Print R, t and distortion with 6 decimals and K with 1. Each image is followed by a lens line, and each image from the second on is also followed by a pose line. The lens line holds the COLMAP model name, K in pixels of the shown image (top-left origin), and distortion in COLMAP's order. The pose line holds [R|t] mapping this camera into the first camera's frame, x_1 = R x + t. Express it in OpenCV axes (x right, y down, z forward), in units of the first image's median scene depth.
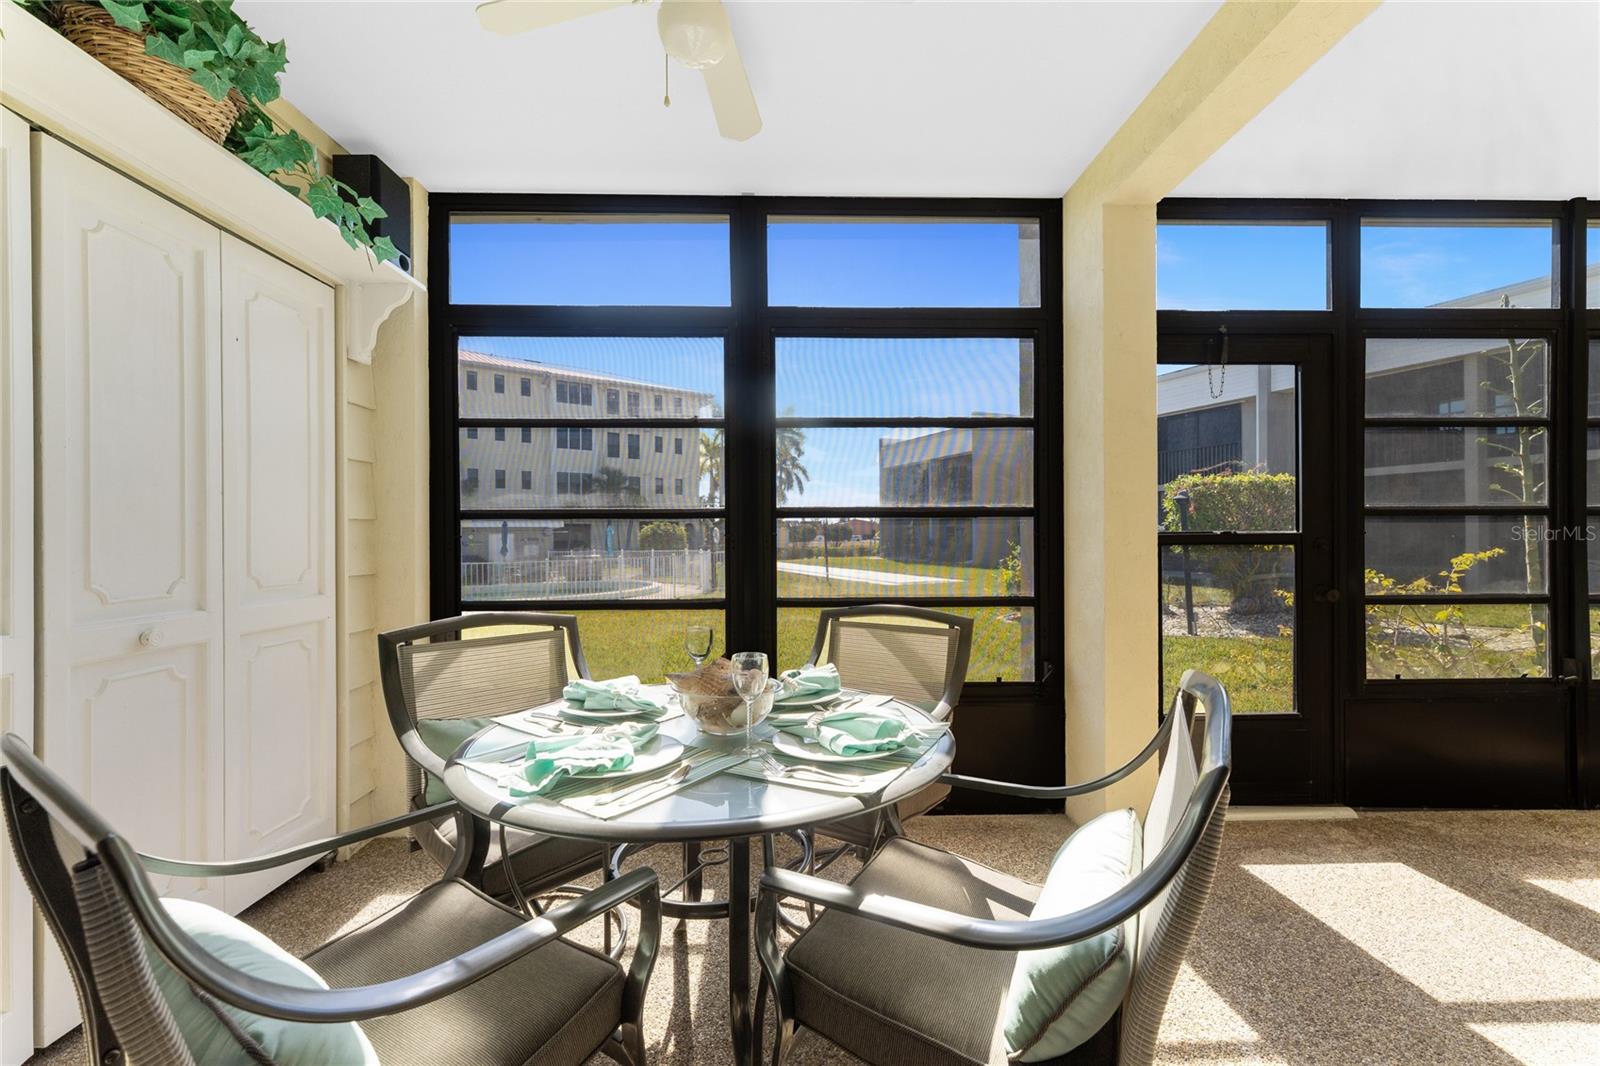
lens RADIAL K [[666.3, 0, 745.2], [0, 666.3, 530.6], [0, 0, 1]] dist [-0.003730, 0.000160]
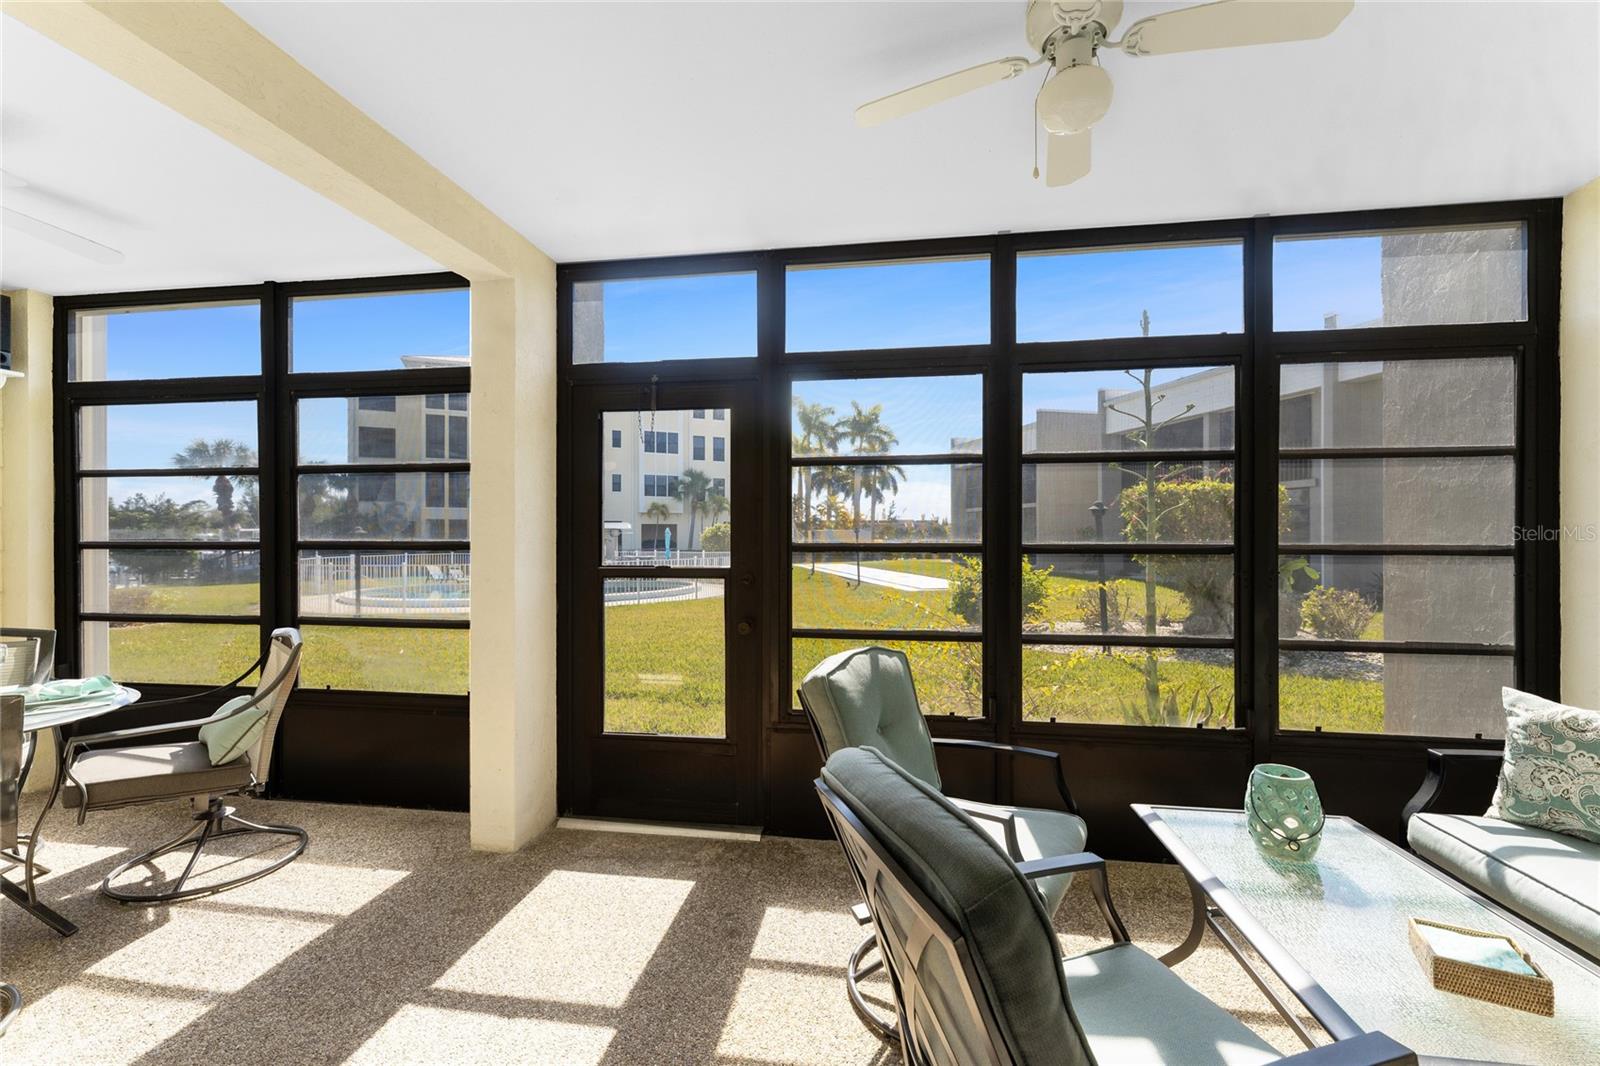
lens RADIAL K [[666.3, 0, 787.8], [0, 666.3, 536.0], [0, 0, 1]] dist [-0.003730, 0.000160]
pose [[0.985812, 0.005343, -0.167767, 1.096378], [-0.006592, 0.999955, -0.006884, -0.039571], [0.167722, 0.007893, 0.985803, -0.027317]]
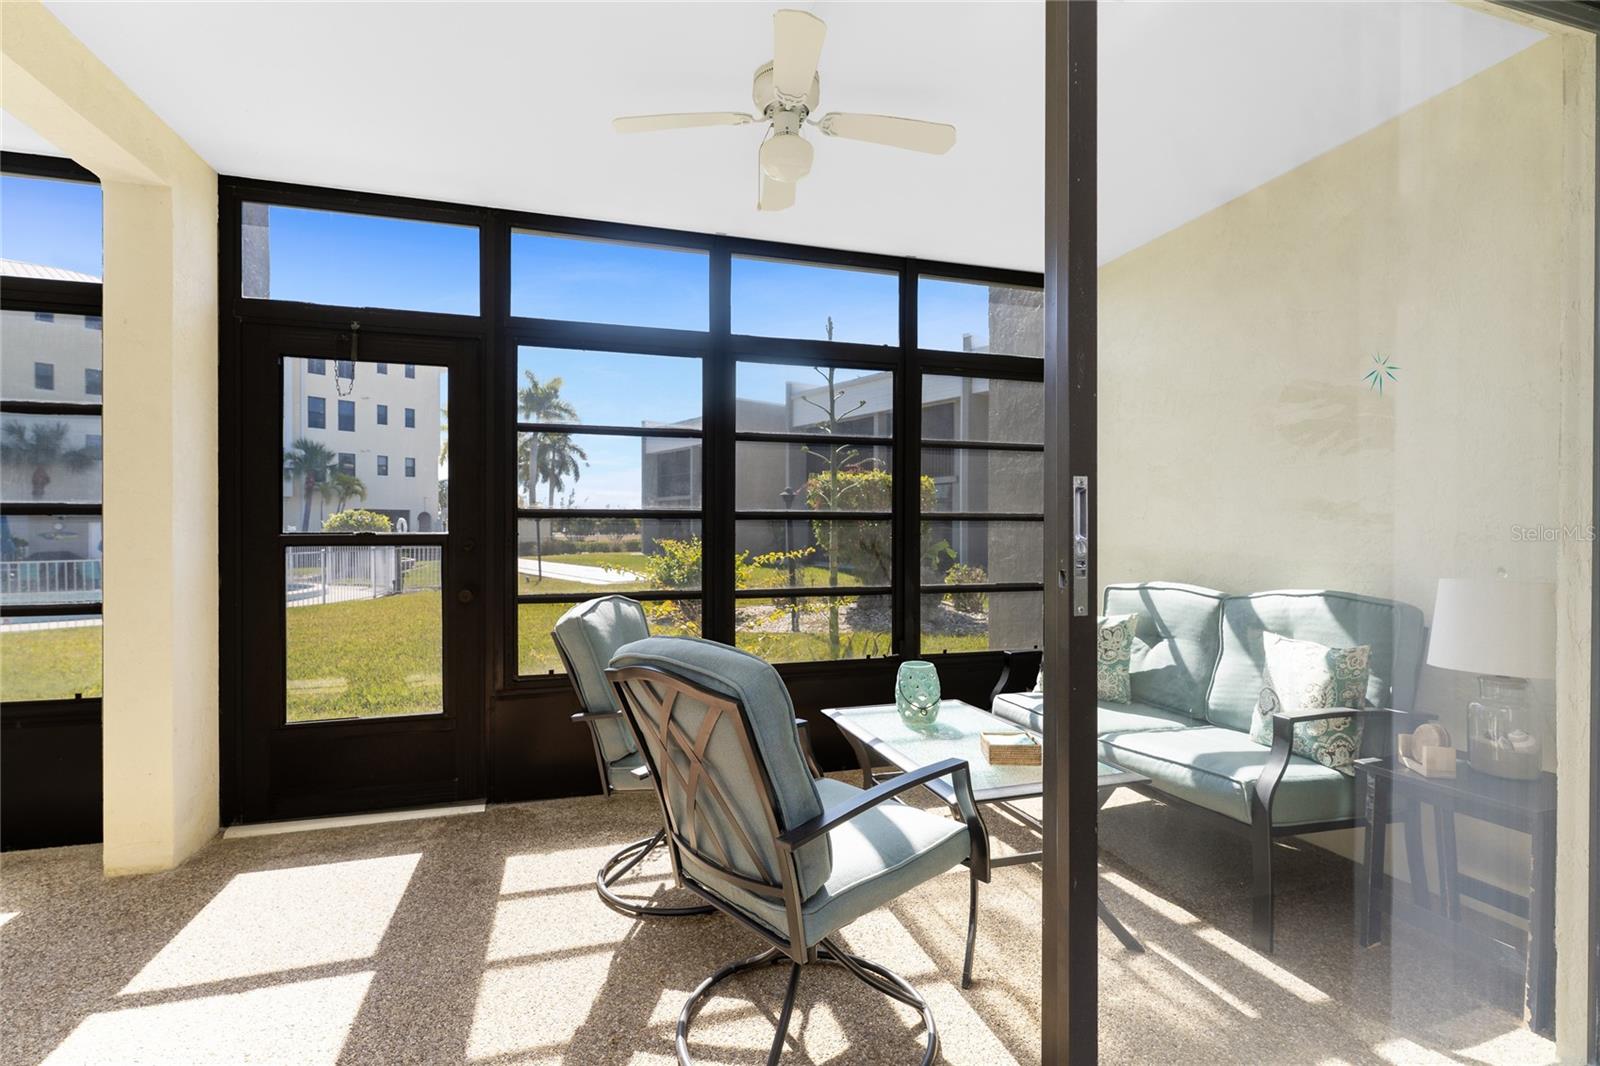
lens RADIAL K [[737.7, 0, 789.6], [0, 737.7, 535.8], [0, 0, 1]] dist [0.008995, -0.002219]
pose [[0.962137, 0.004525, 0.272530, 1.022509], [-0.004482, 0.999990, -0.000779, 0.004891], [-0.272531, -0.000472, 0.962147, -0.220551]]
